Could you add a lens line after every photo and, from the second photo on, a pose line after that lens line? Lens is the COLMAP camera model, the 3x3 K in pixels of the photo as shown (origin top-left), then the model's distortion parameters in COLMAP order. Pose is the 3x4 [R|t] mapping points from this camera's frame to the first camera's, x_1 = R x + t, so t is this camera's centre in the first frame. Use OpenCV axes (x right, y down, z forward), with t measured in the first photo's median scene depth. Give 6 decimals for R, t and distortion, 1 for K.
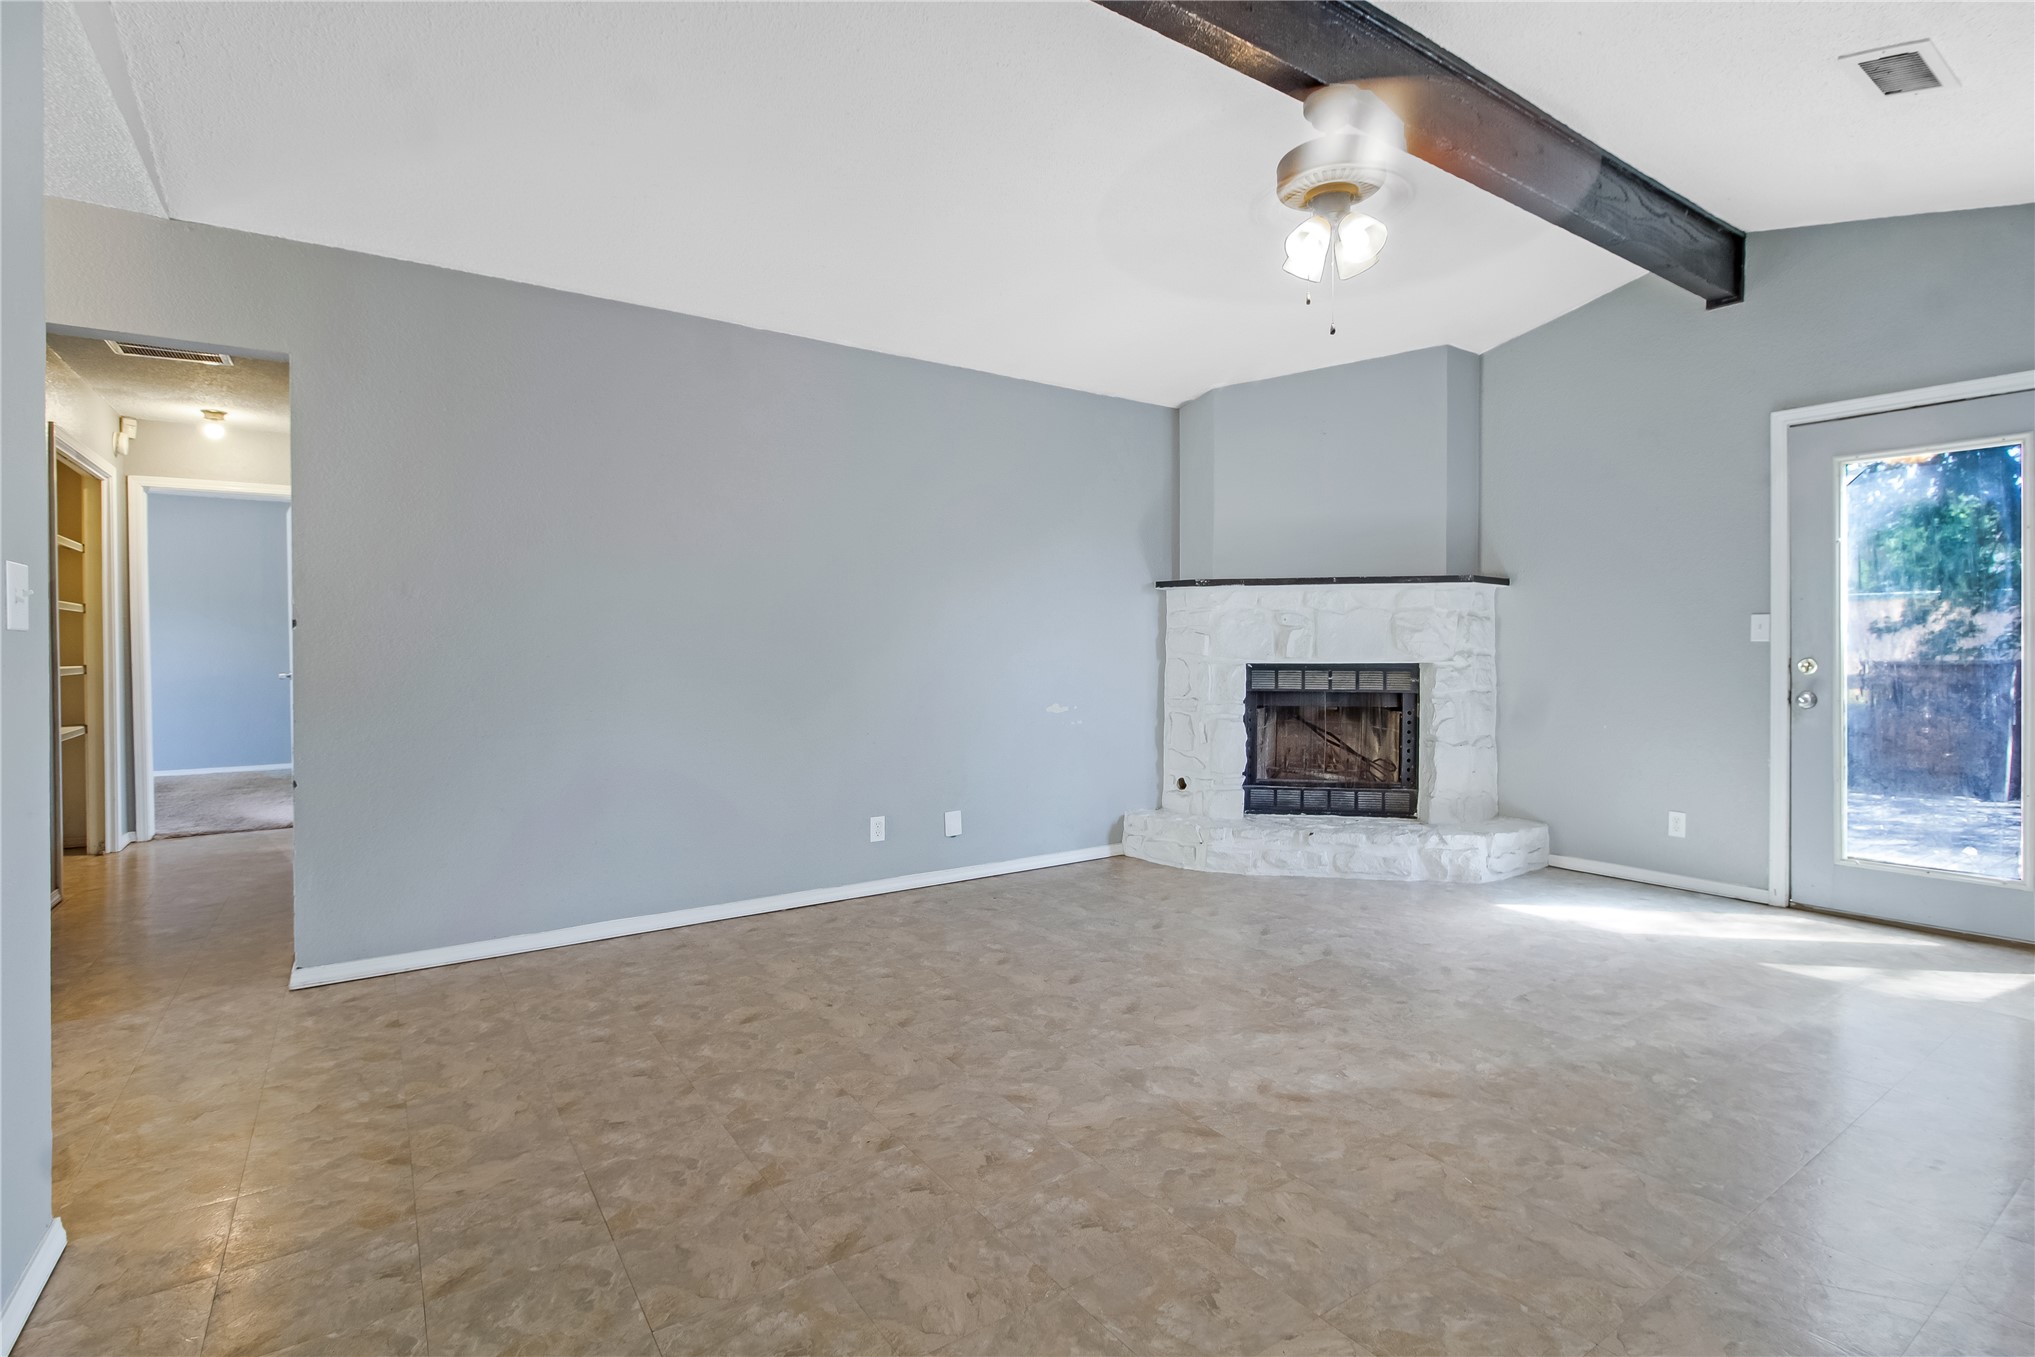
lens RADIAL K [[976.0, 0, 1052.6], [0, 976.0, 660.4], [0, 0, 1]] dist [-0.004864, -0.008391]
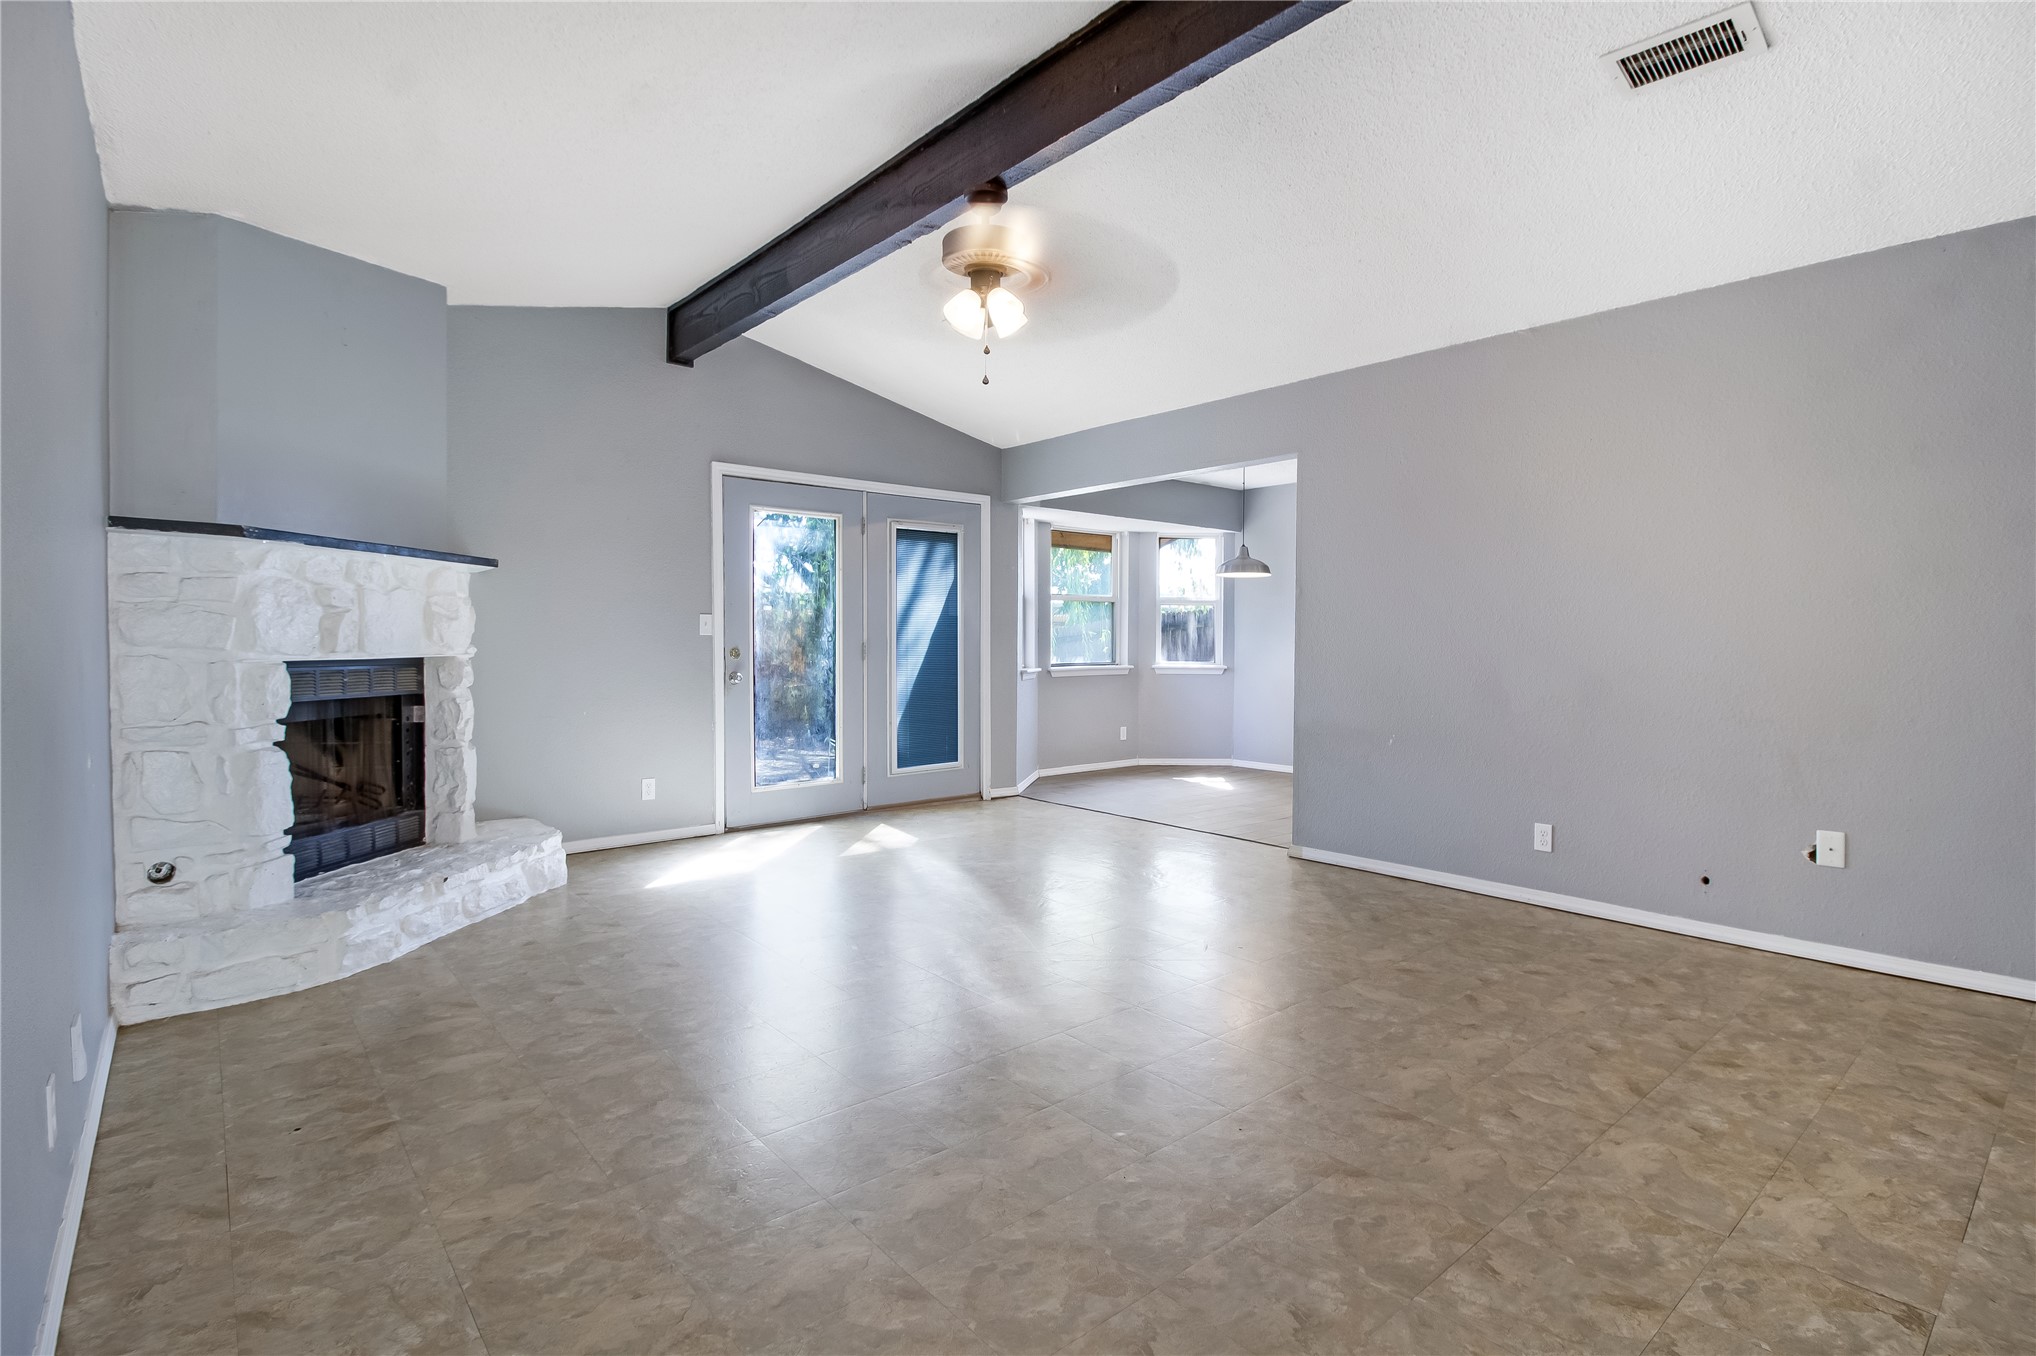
lens RADIAL K [[976.5, 0, 1037.3], [0, 976.5, 655.0], [0, 0, 1]] dist [-0.004864, -0.008391]
pose [[-0.094683, -0.014063, 0.995408, -0.578842], [0.007951, 0.999858, 0.014882, -0.008263], [-0.995476, 0.009323, -0.094558, 0.642649]]
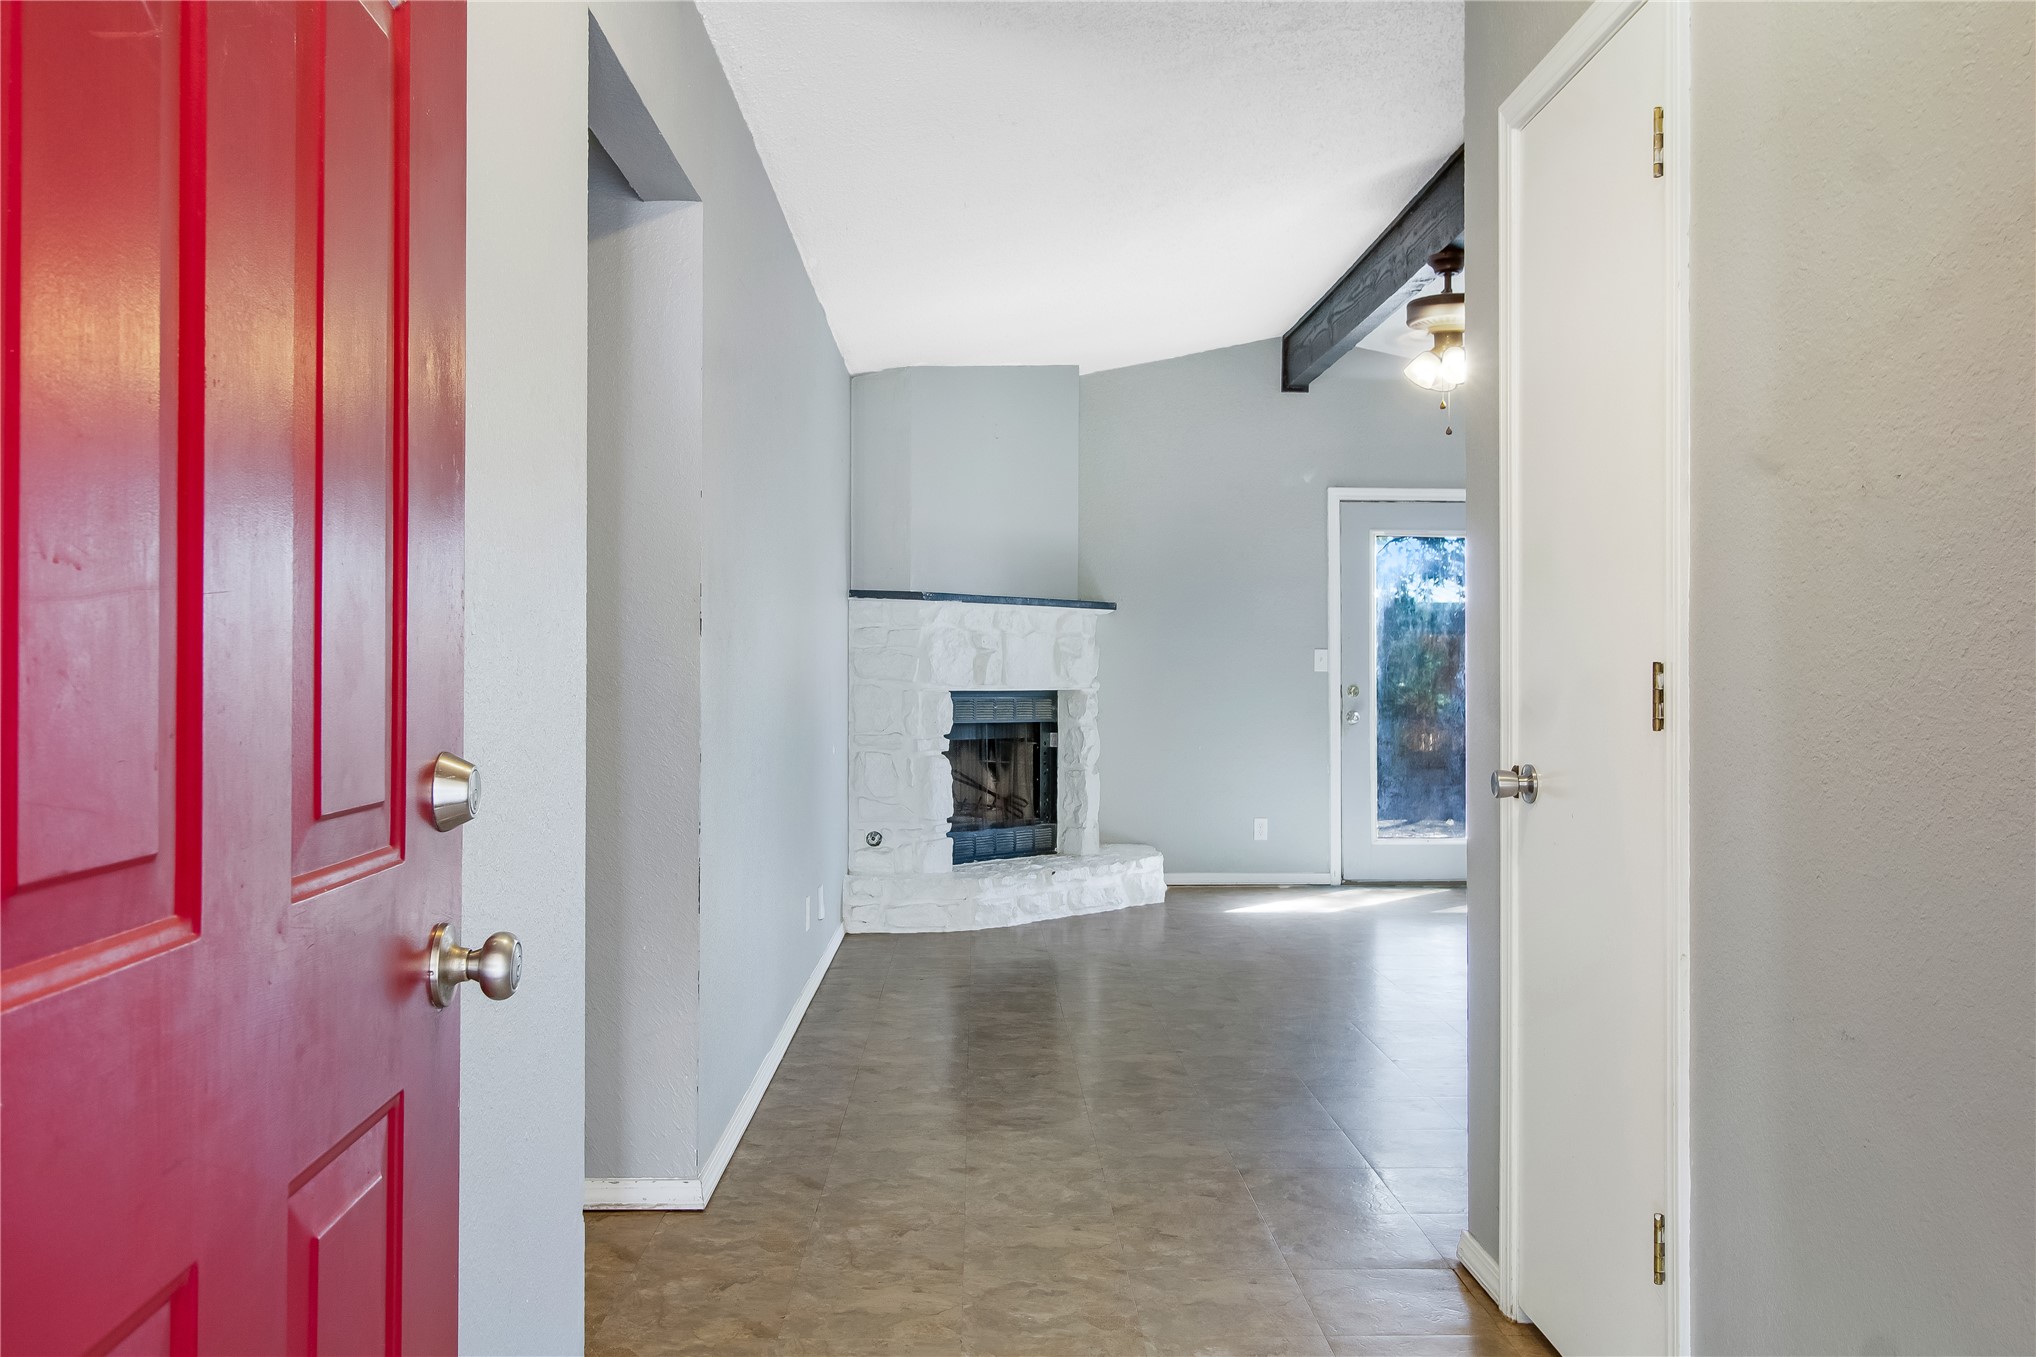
lens RADIAL K [[1612.1, 0, 1045.3], [0, 1612.1, 638.6], [0, 0, 1]] dist [0.004949, -0.004441]
pose [[0.545137, 0.024927, 0.837977, -1.105535], [0.003694, 0.999477, -0.032134, 0.003162], [-0.838339, 0.020613, 0.544759, 0.169975]]
